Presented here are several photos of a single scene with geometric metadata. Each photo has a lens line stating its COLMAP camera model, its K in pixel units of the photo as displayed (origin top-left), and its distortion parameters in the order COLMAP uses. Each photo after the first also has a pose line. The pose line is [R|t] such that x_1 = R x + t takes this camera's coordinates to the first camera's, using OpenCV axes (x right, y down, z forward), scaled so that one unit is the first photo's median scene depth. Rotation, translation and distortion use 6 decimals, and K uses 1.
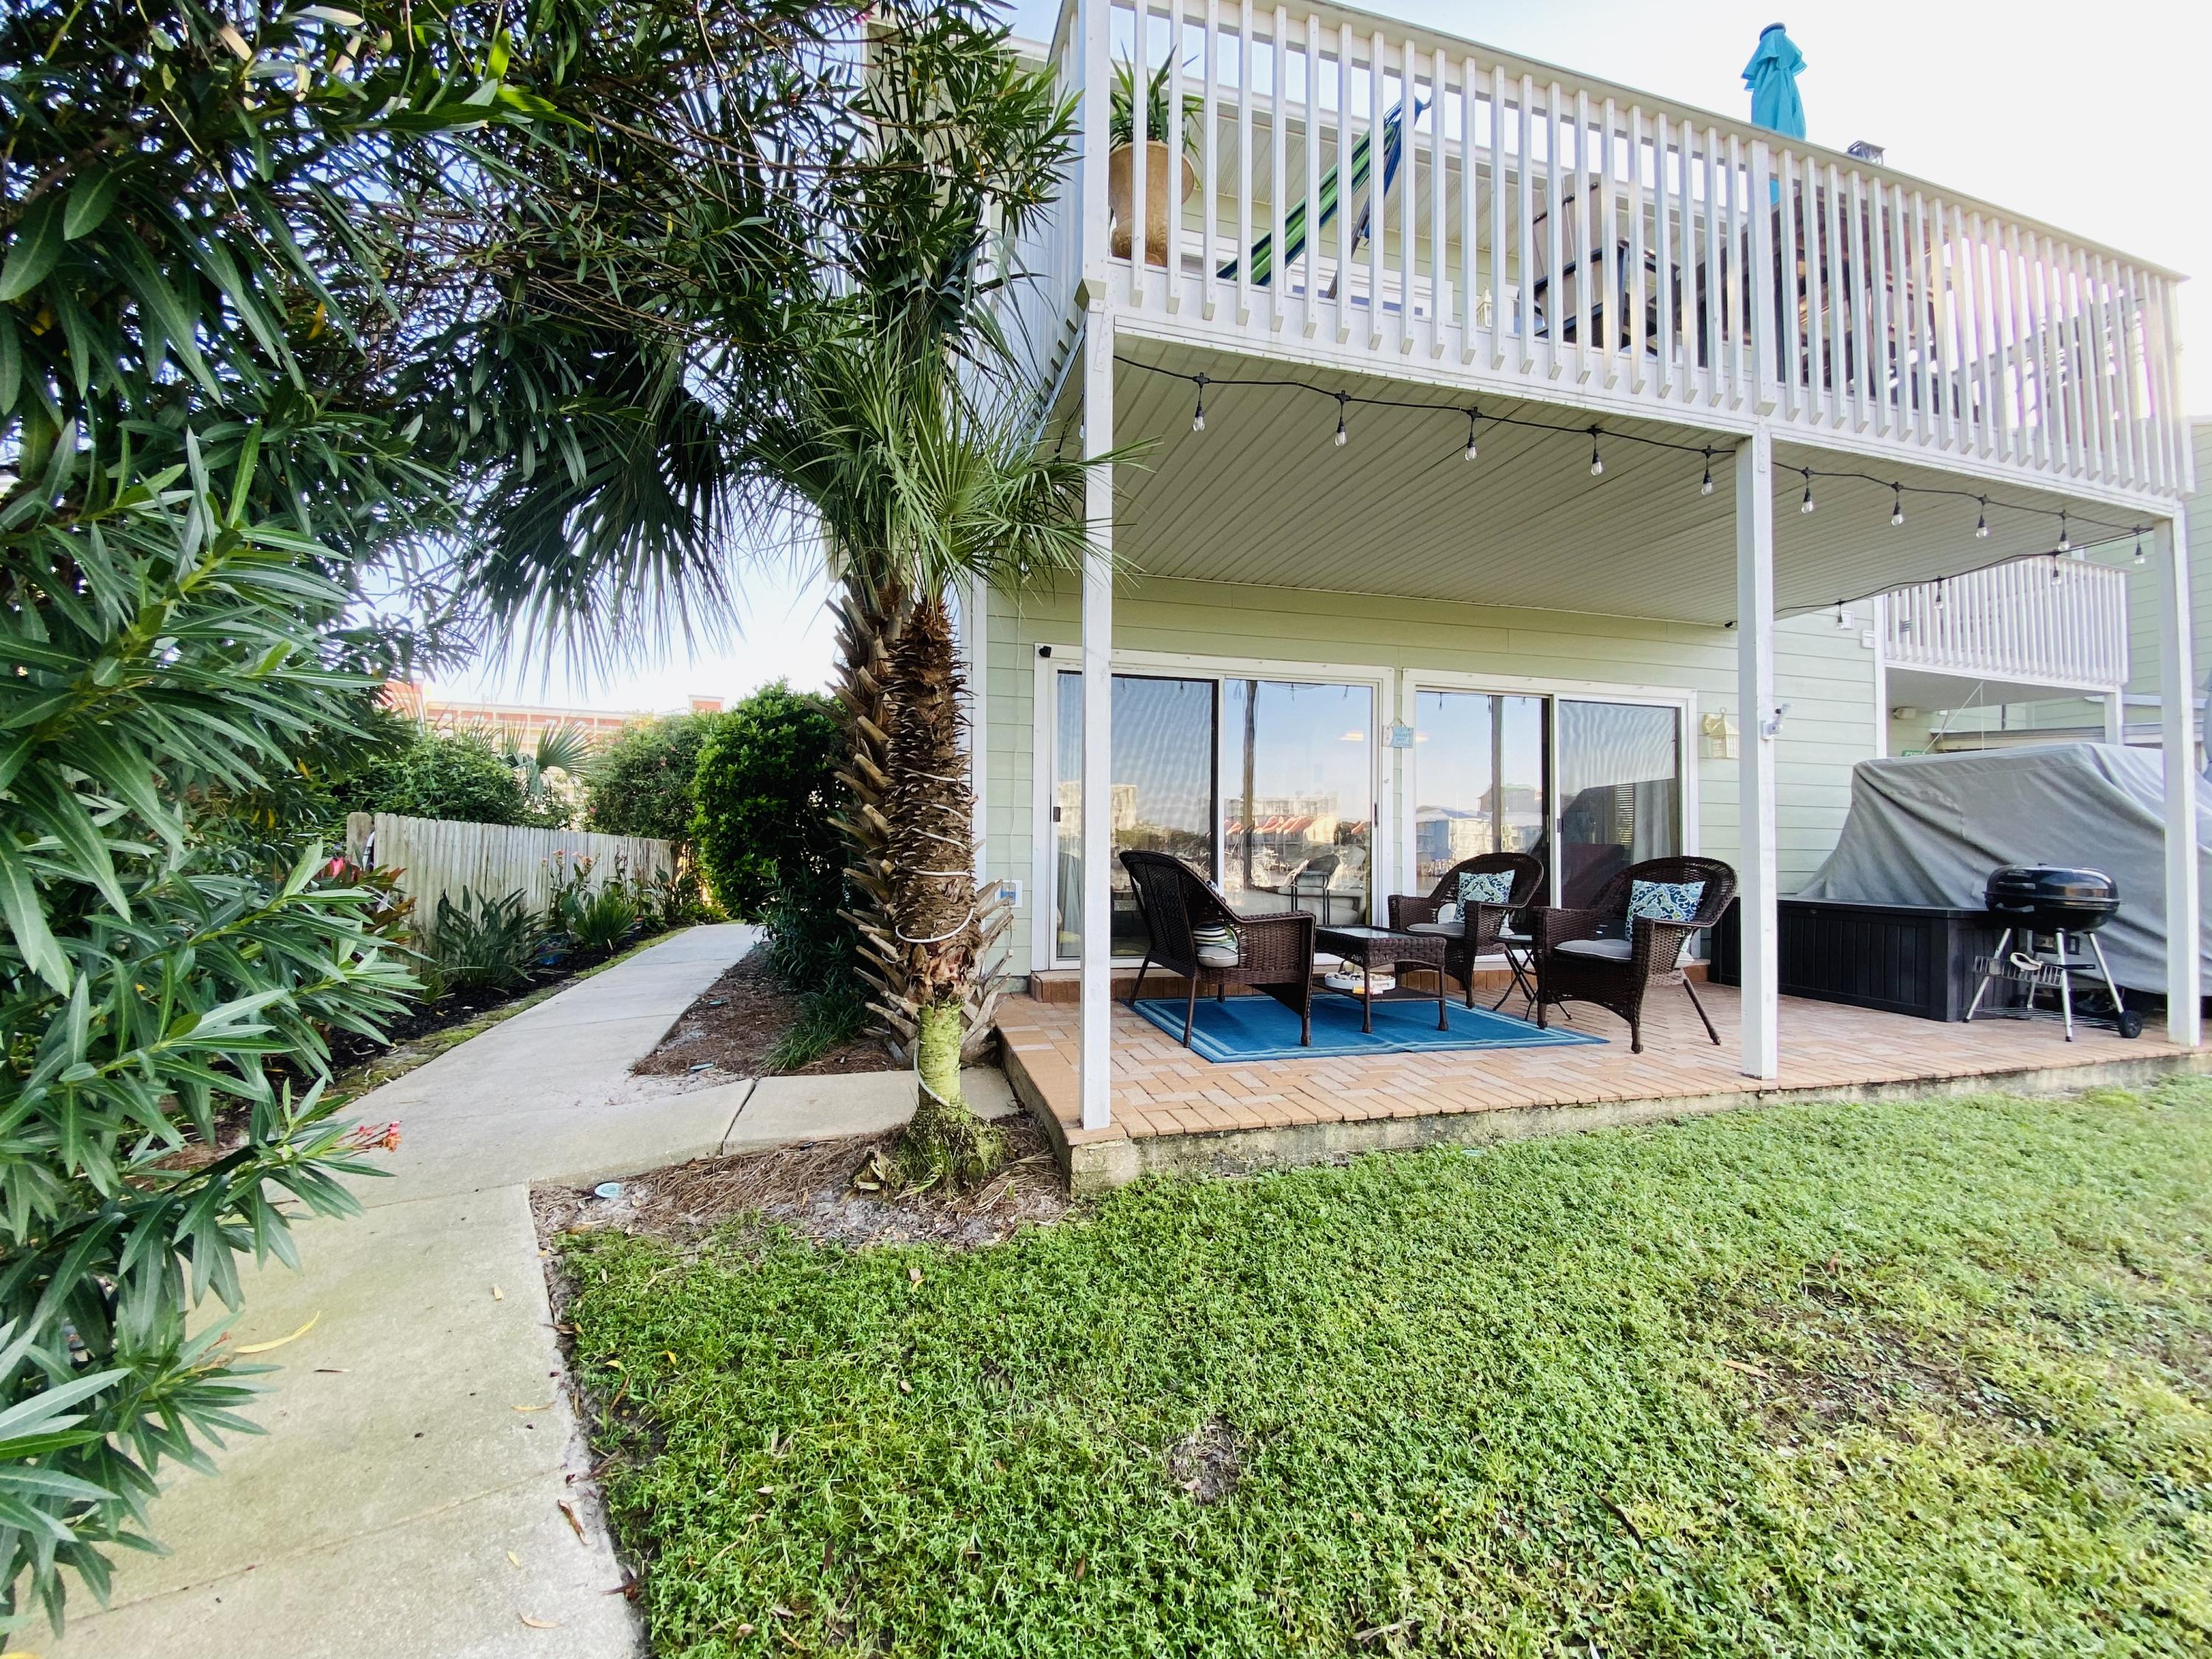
lens RADIAL K [[899.6, 0, 1113.2], [0, 899.6, 826.0], [0, 0, 1]] dist [0.016858, -0.010000]
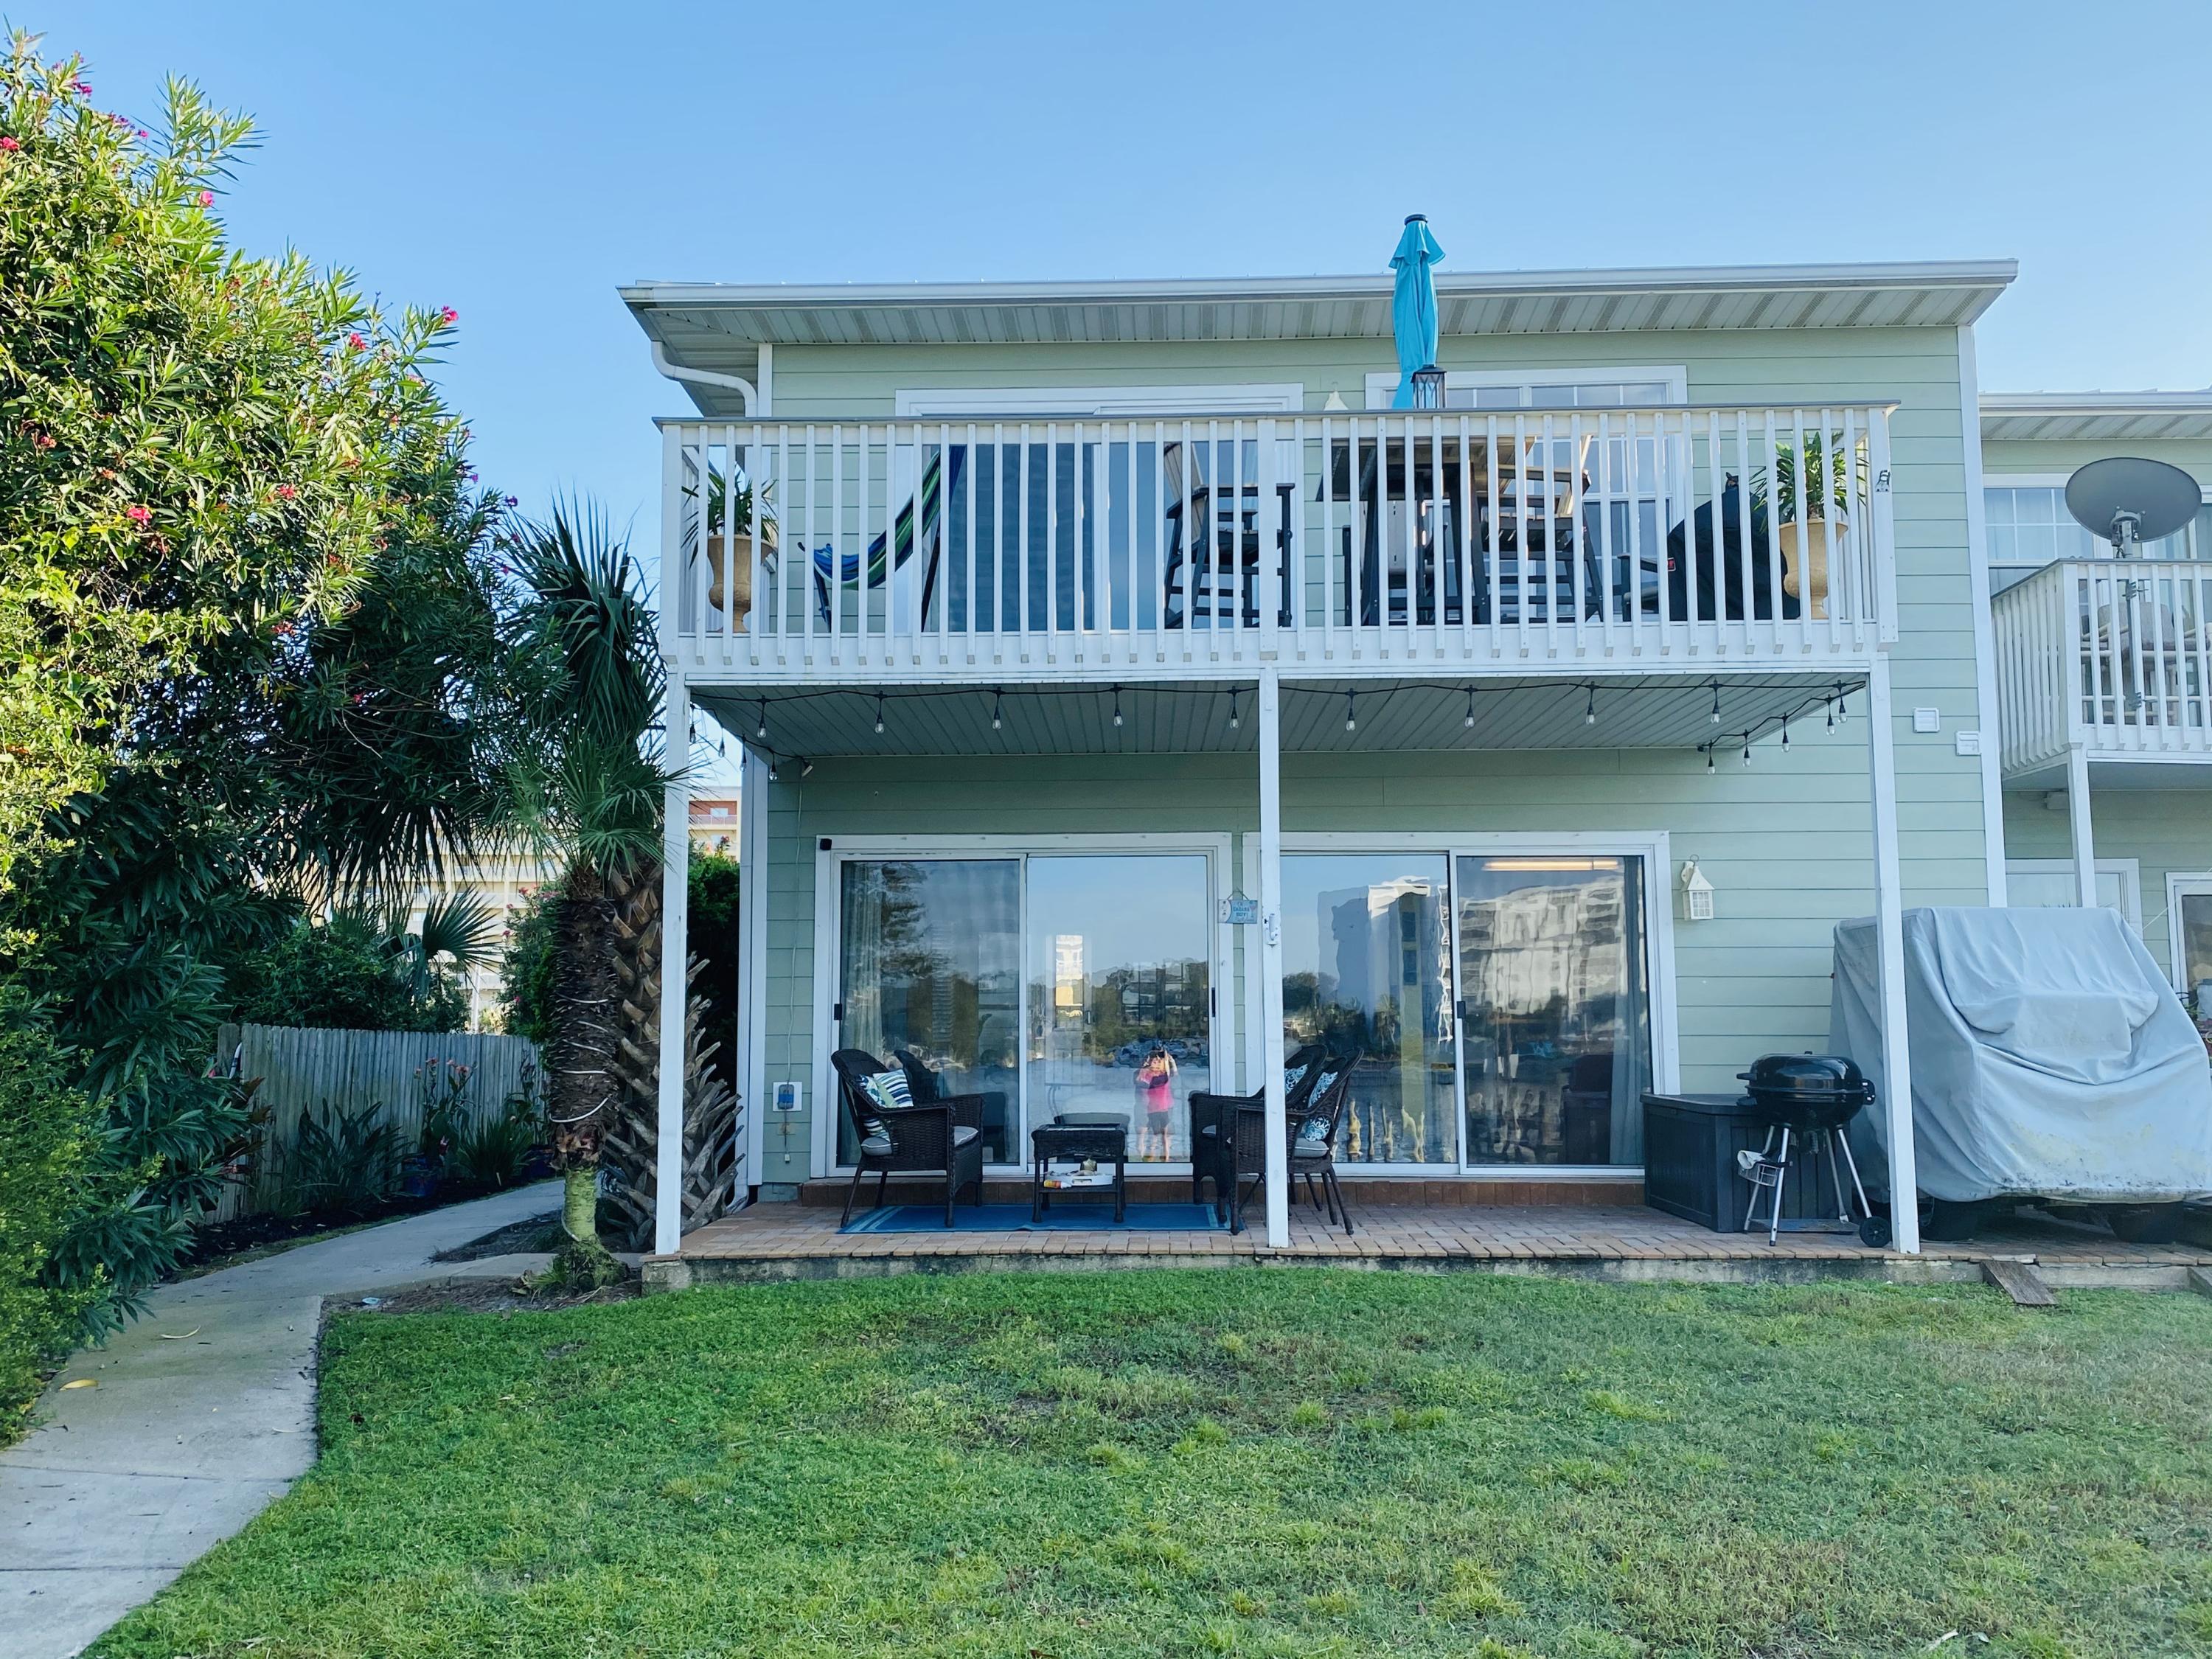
lens RADIAL K [[2017.7, 0, 1103.0], [0, 2017.7, 826.2], [0, 0, 1]] dist [0.060483, 0.000000]
pose [[0.957343, -0.046299, -0.285221, 0.979745], [0.023799, 0.996360, -0.081854, -0.033661], [0.287972, 0.071574, 0.954960, -1.171381]]
